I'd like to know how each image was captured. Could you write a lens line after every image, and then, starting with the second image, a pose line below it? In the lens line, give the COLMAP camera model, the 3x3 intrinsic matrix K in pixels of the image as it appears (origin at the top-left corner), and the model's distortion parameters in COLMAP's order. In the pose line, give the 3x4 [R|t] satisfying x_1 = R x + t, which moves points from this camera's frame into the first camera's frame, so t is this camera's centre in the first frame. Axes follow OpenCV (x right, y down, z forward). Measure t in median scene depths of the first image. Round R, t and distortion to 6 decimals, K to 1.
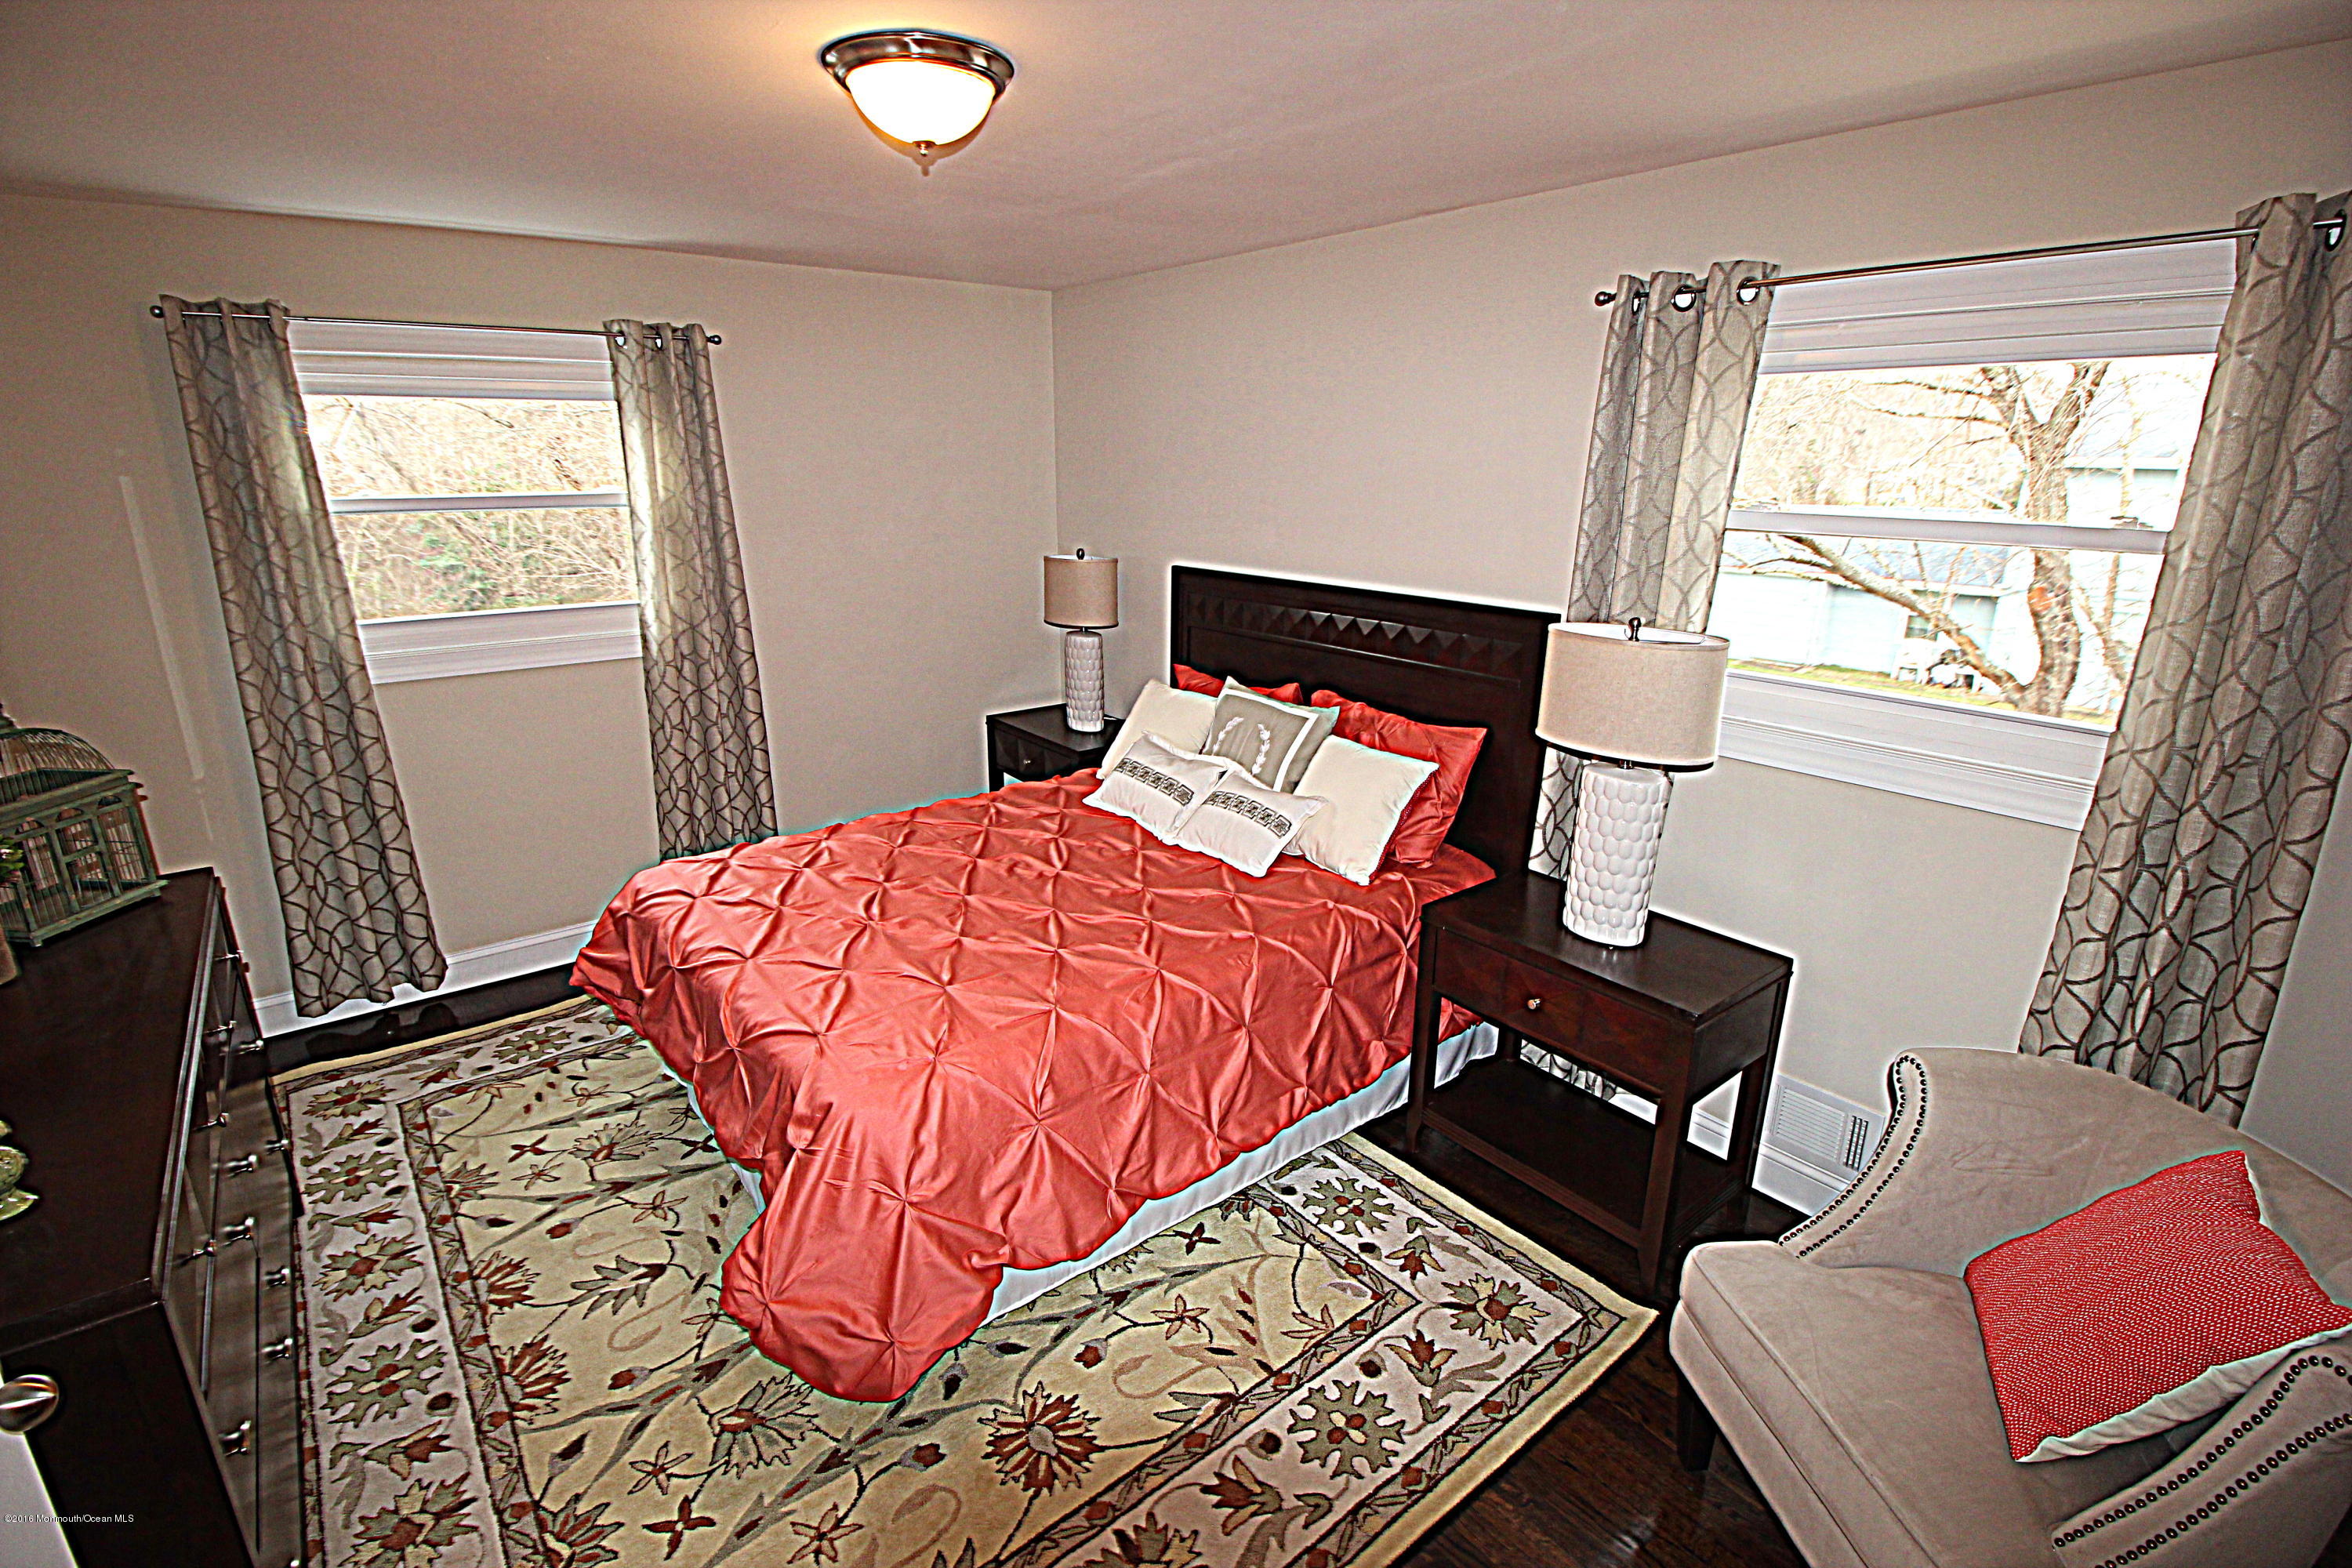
lens RADIAL K [[1088.9, 0, 1172.3], [0, 1088.9, 781.6], [0, 0, 1]] dist [-0.001728, -0.010360]
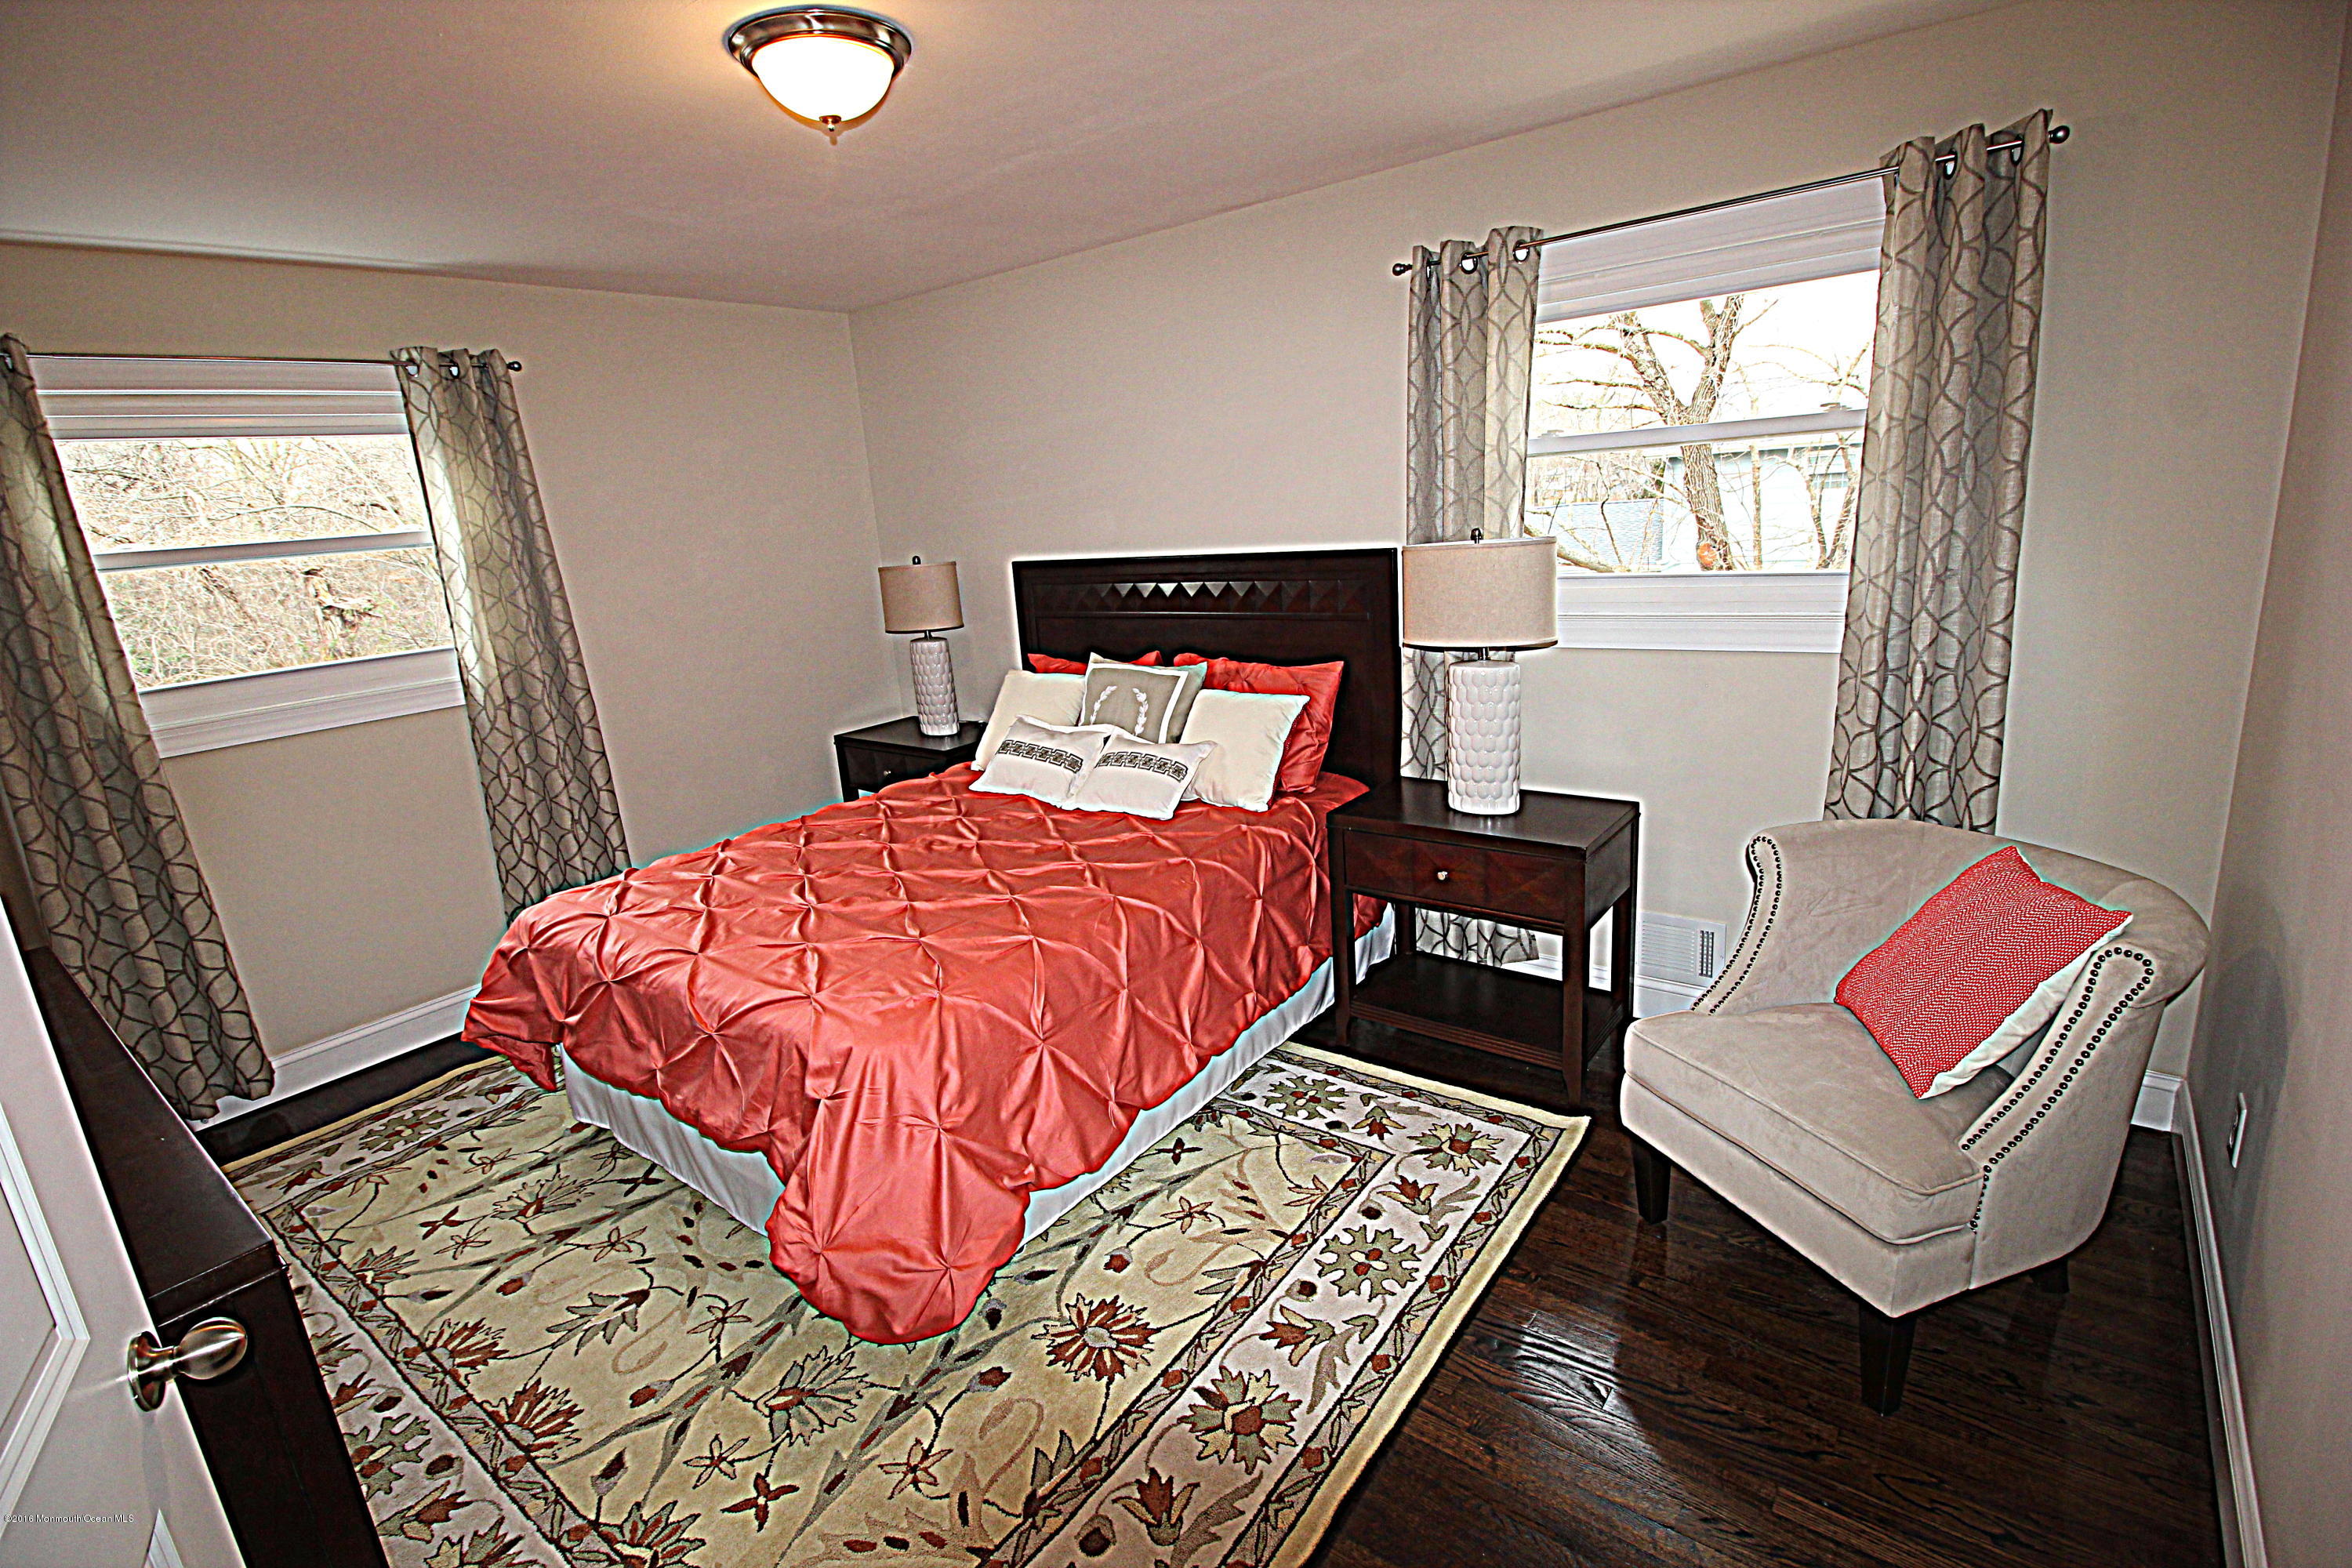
lens RADIAL K [[1088.9, 0, 1171.1], [0, 1088.9, 781.7], [0, 0, 1]] dist [-0.001728, -0.010360]
pose [[0.967146, -0.133794, 0.216167, -0.170360], [0.143943, 0.989074, -0.031832, 0.102804], [-0.209546, 0.061902, 0.975837, -0.048810]]
